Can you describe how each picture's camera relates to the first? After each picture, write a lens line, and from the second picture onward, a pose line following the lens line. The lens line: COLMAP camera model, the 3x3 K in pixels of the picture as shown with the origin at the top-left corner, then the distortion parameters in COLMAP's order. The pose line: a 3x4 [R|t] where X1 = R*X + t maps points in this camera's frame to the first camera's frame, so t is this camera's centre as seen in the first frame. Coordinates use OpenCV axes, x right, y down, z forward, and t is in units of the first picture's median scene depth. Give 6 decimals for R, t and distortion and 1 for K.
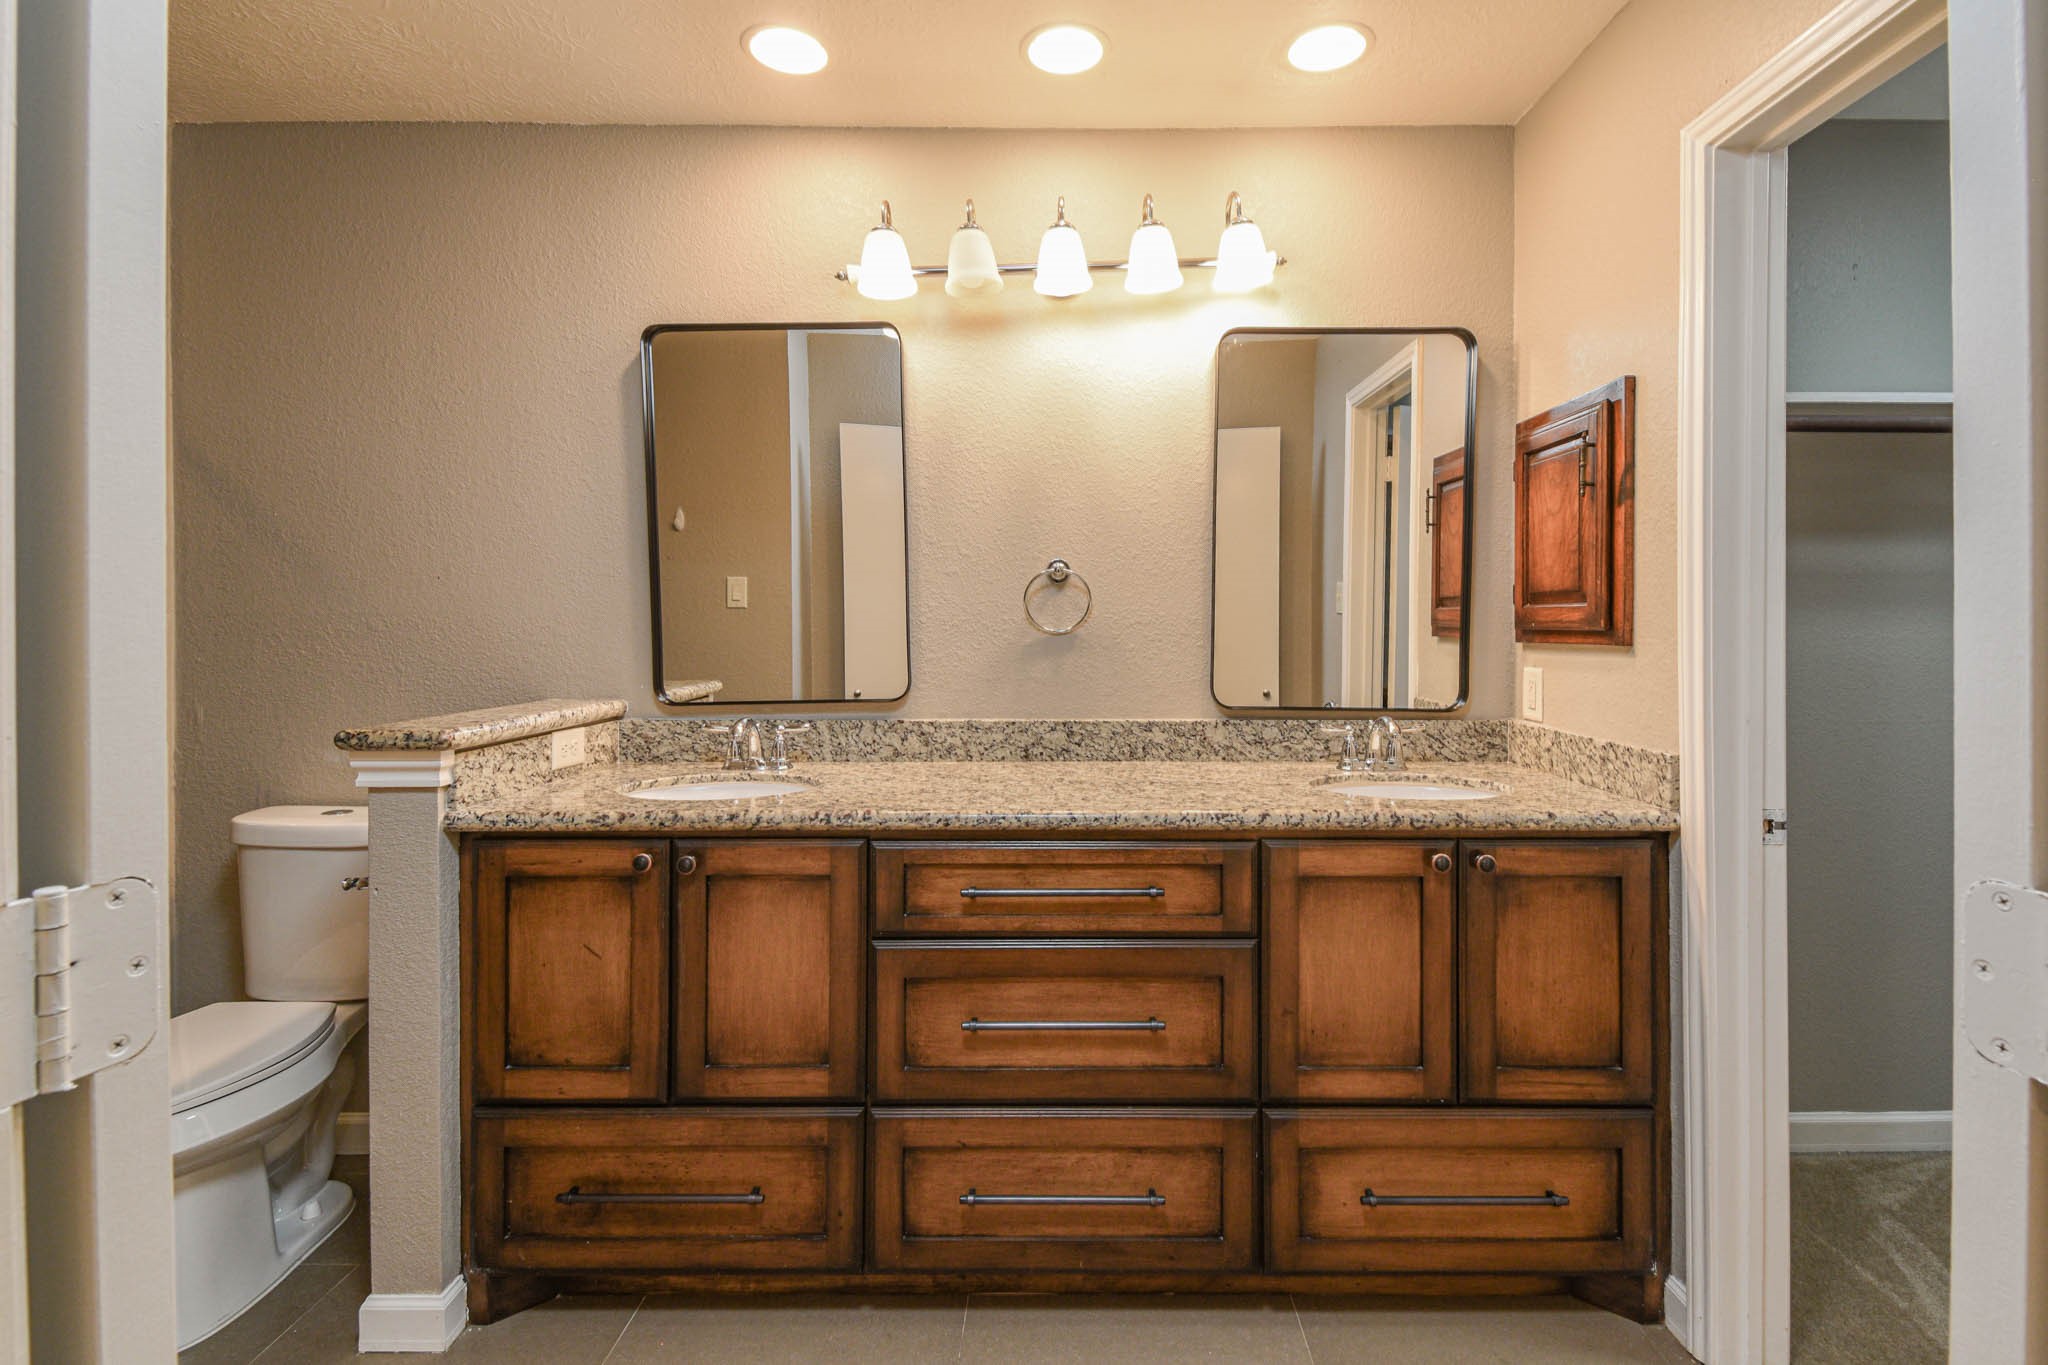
lens RADIAL K [[942.9, 0, 1069.5], [0, 942.9, 636.5], [0, 0, 1]] dist [0.026555, -0.000345]
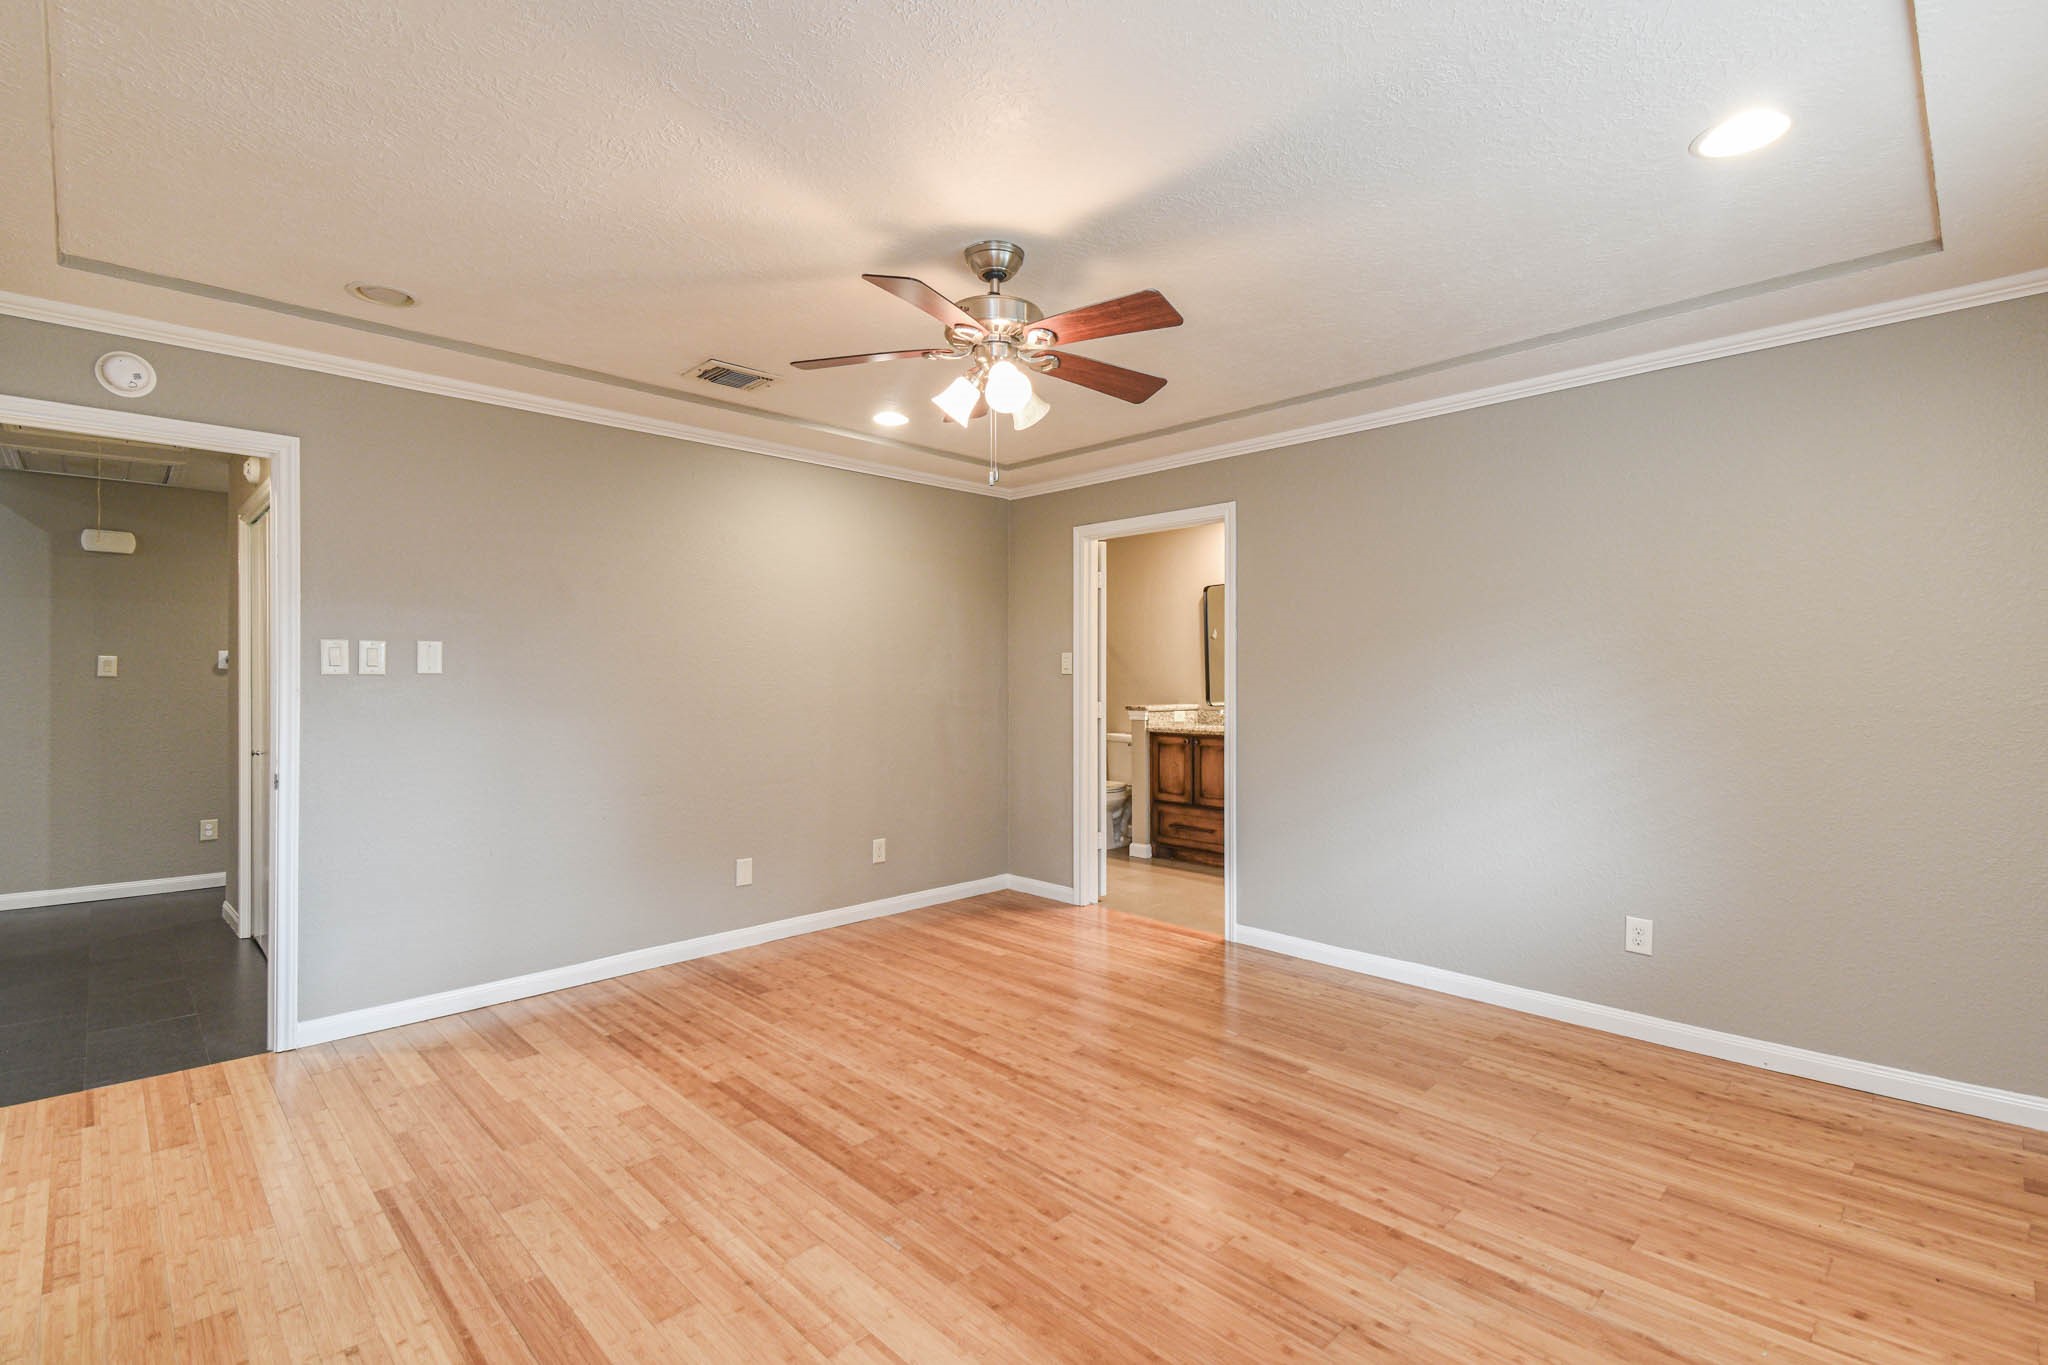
lens RADIAL K [[919.9, 0, 1021.0], [0, 919.9, 697.9], [0, 0, 1]] dist [0.042726, -0.029899]
pose [[0.706806, 0.015947, -0.707227, 1.526789], [-0.009278, 0.999869, 0.013273, 0.012015], [0.707346, -0.002820, 0.706862, -1.887276]]
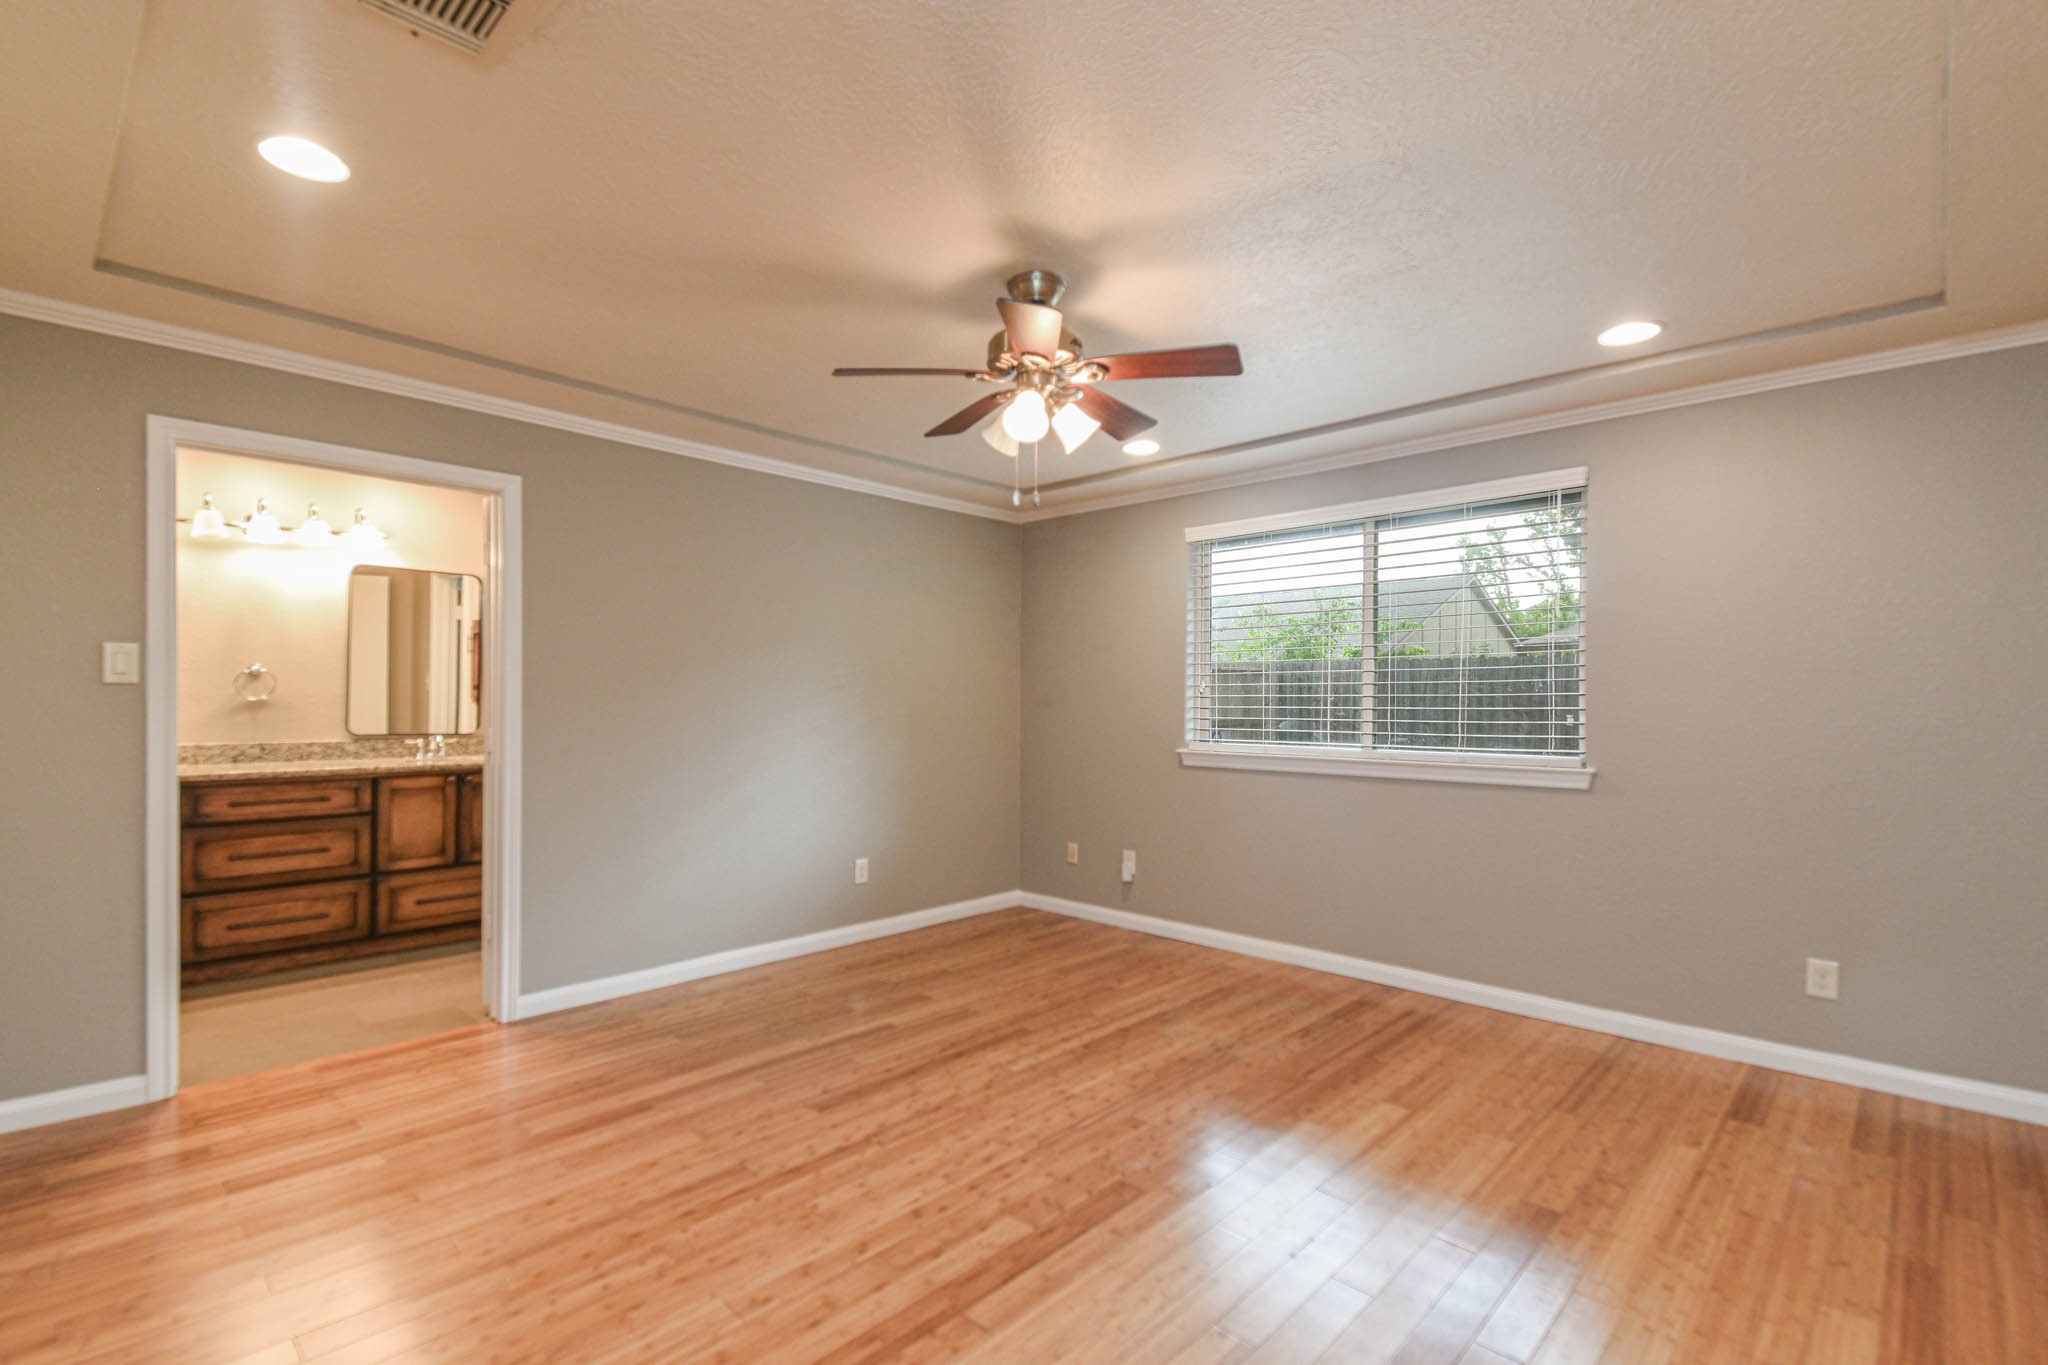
lens RADIAL K [[919.9, 0, 1021.0], [0, 919.9, 697.9], [0, 0, 1]] dist [0.042726, -0.029899]
pose [[0.690631, 0.007015, 0.723174, -0.396565], [0.002666, 0.999921, -0.012246, 0.026031], [-0.723203, 0.010386, 0.690558, -1.912779]]
